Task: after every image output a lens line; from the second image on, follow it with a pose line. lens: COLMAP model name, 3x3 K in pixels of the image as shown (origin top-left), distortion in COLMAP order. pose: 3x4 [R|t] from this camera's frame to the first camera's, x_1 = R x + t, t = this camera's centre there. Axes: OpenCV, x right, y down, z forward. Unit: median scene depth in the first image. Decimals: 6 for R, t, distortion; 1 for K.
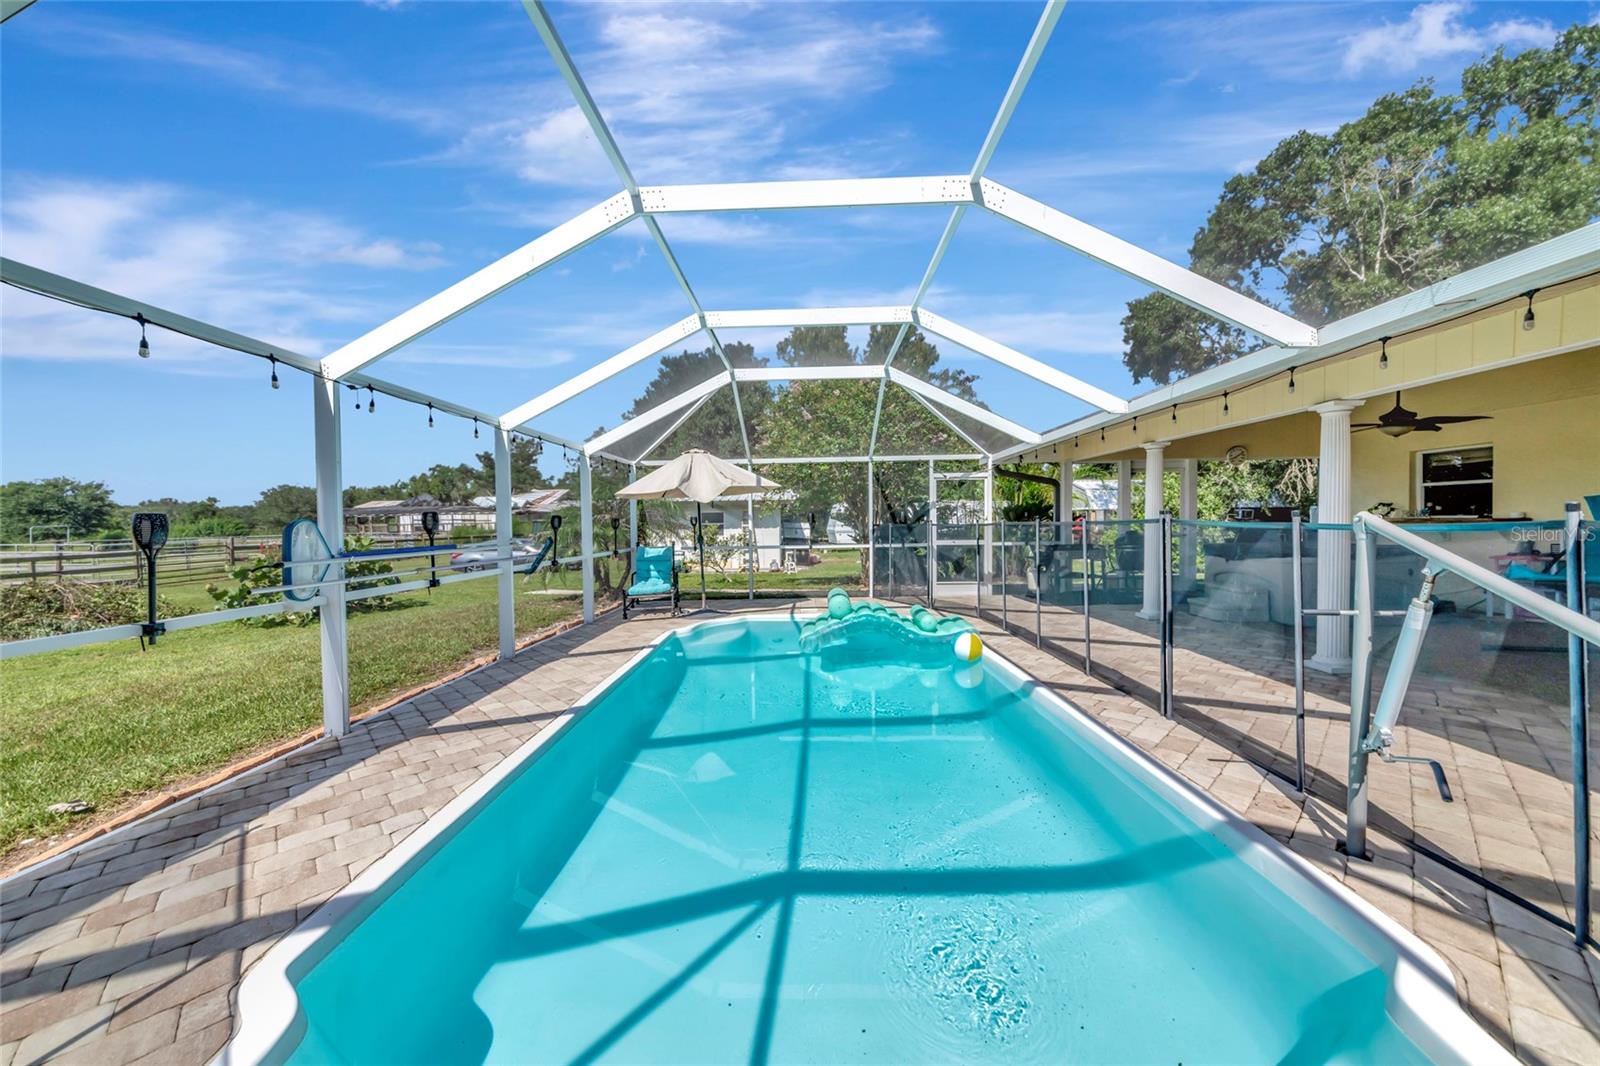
lens RADIAL K [[555.0, 0, 796.1], [0, 555.0, 538.2], [0, 0, 1]] dist [-0.000091, 0.000014]
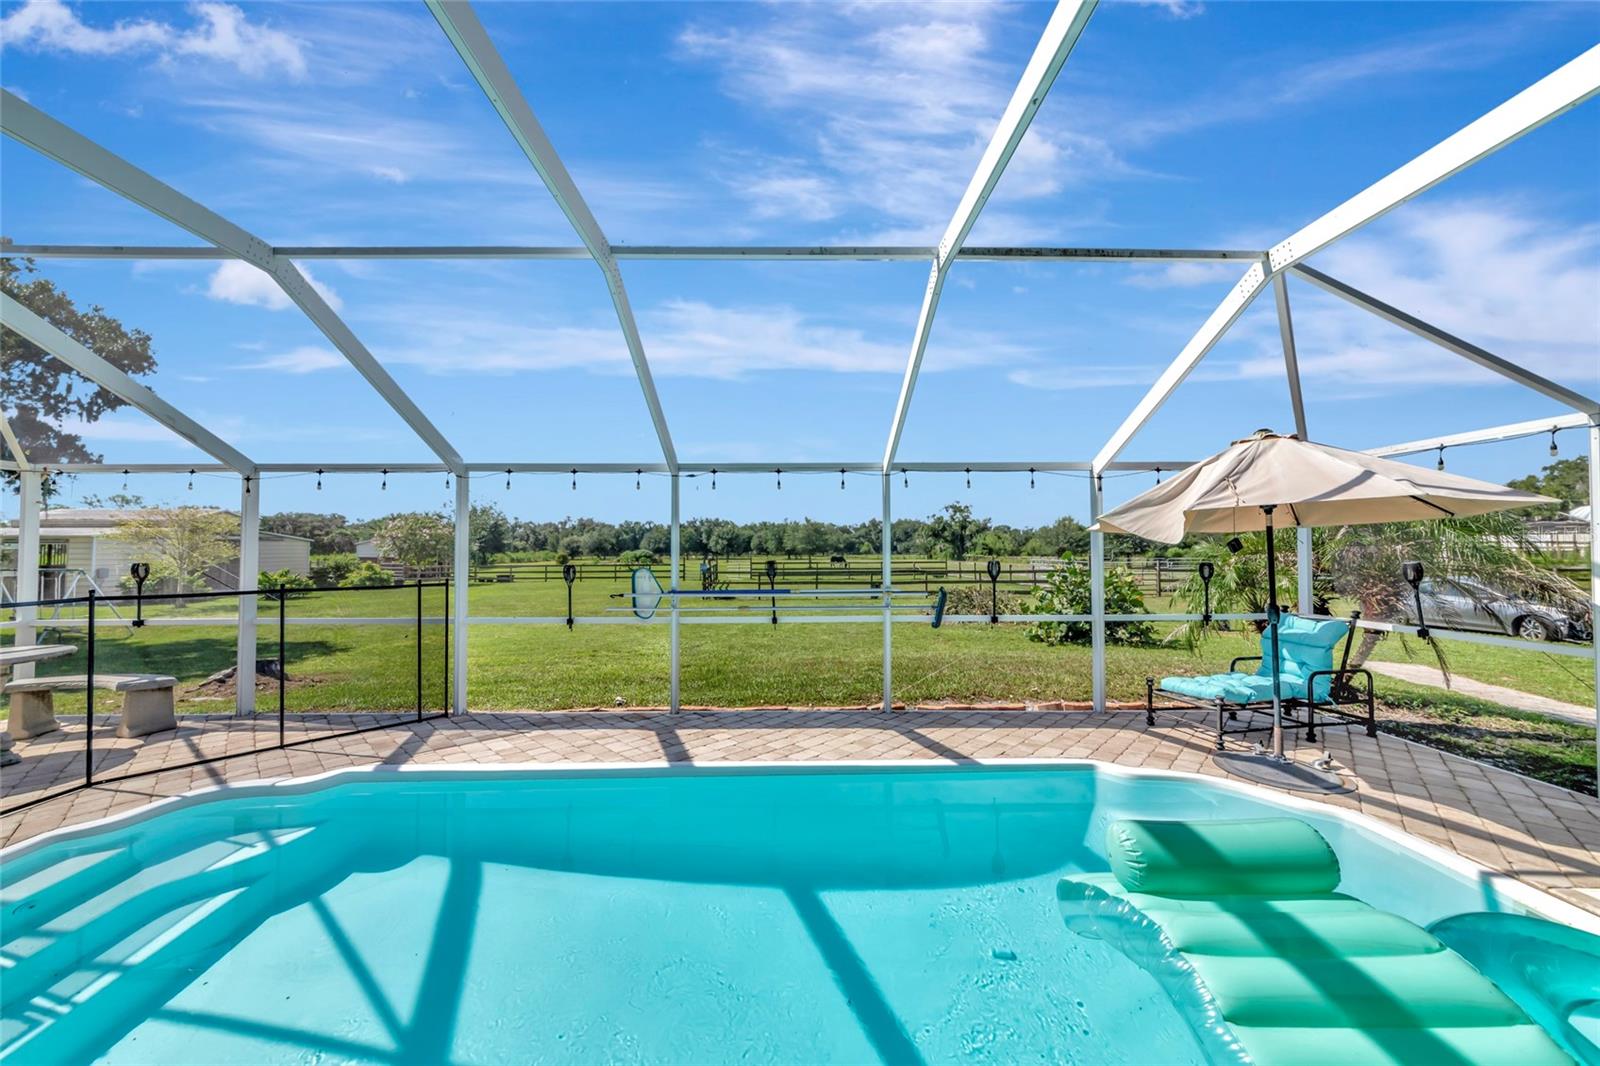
lens RADIAL K [[555.0, 0, 796.1], [0, 555.0, 538.2], [0, 0, 1]] dist [-0.000091, 0.000014]
pose [[0.052974, -0.007844, -0.998565, 0.626198], [-0.028852, 0.999540, -0.009382, -0.098955], [0.998179, 0.029308, 0.052723, 1.147021]]
